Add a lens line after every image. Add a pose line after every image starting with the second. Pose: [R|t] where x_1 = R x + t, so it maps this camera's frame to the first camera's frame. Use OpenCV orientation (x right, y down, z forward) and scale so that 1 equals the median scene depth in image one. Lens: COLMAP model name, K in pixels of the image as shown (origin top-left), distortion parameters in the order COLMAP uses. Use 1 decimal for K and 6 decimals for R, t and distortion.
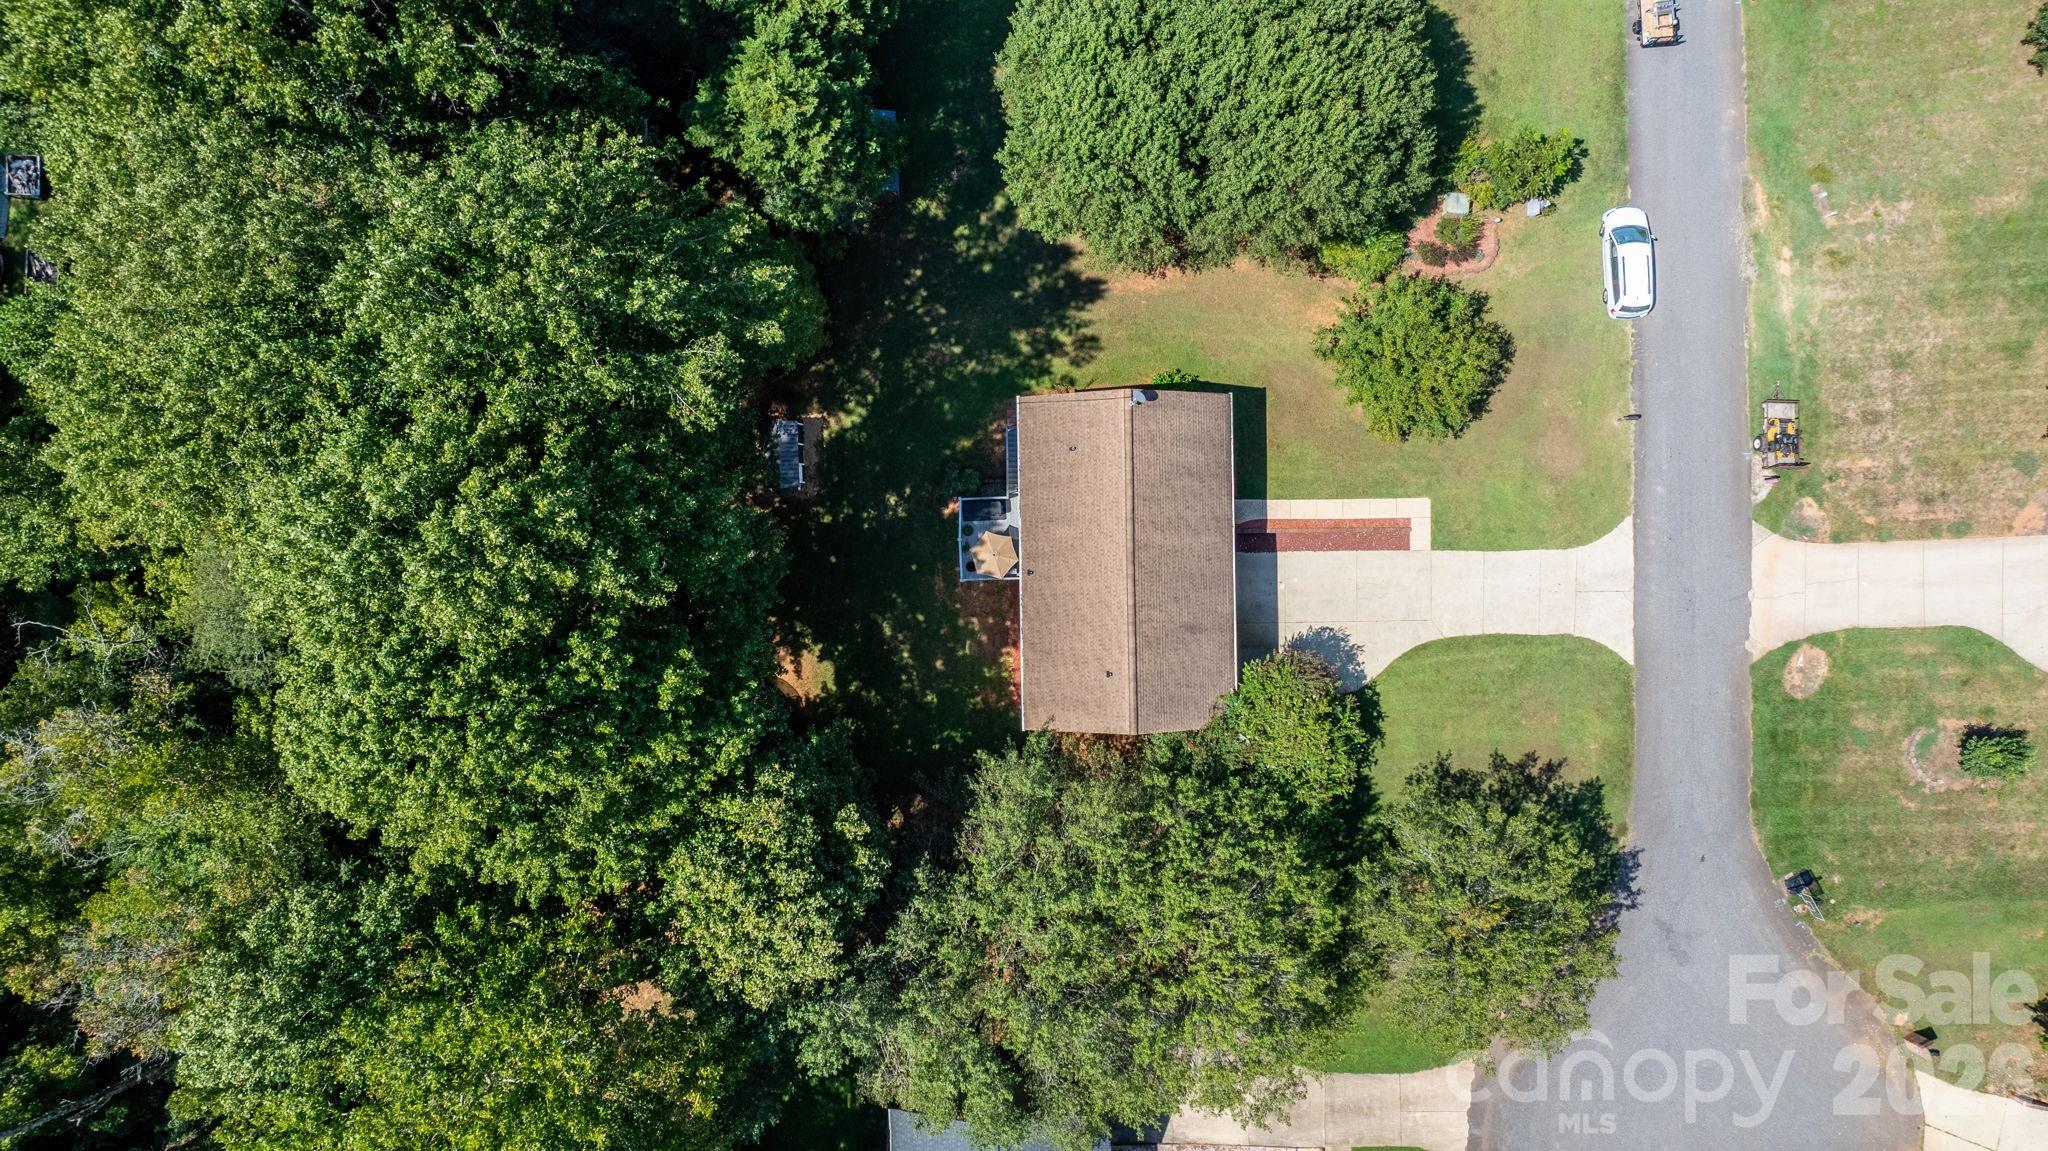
lens RADIAL K [[1434.1, 0, 1024.0], [0, 1434.1, 575.5], [0, 0, 1]] dist [-0.009016, -0.042728]
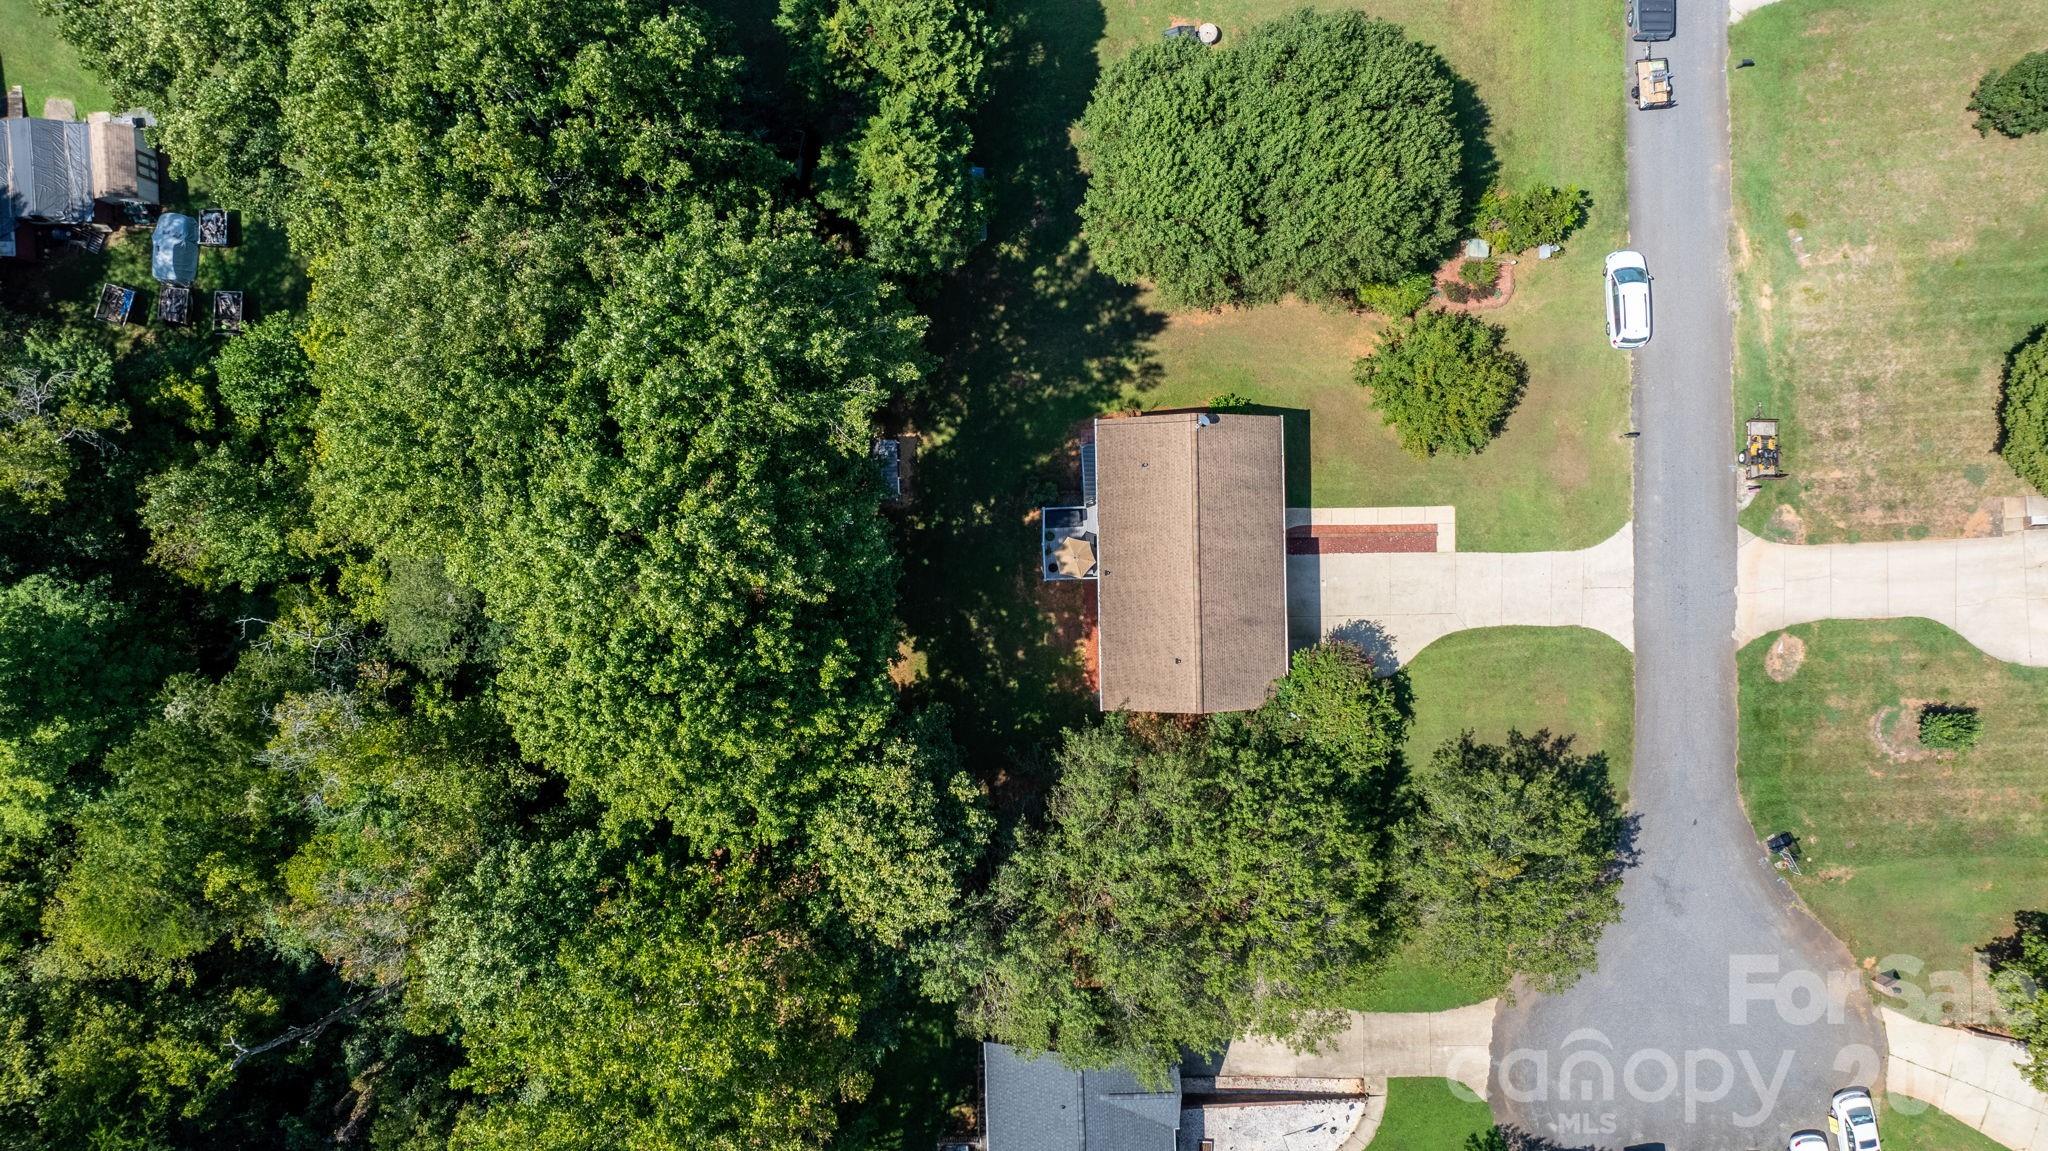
lens RADIAL K [[1432.4, 0, 1024.0], [0, 1432.4, 575.5], [0, 0, 1]] dist [0.002229, -0.077137]
pose [[0.999993, -0.003332, -0.001576, -0.062965], [0.003333, 0.999994, 0.000890, -0.001280], [0.001573, -0.000896, 0.999998, -0.152450]]
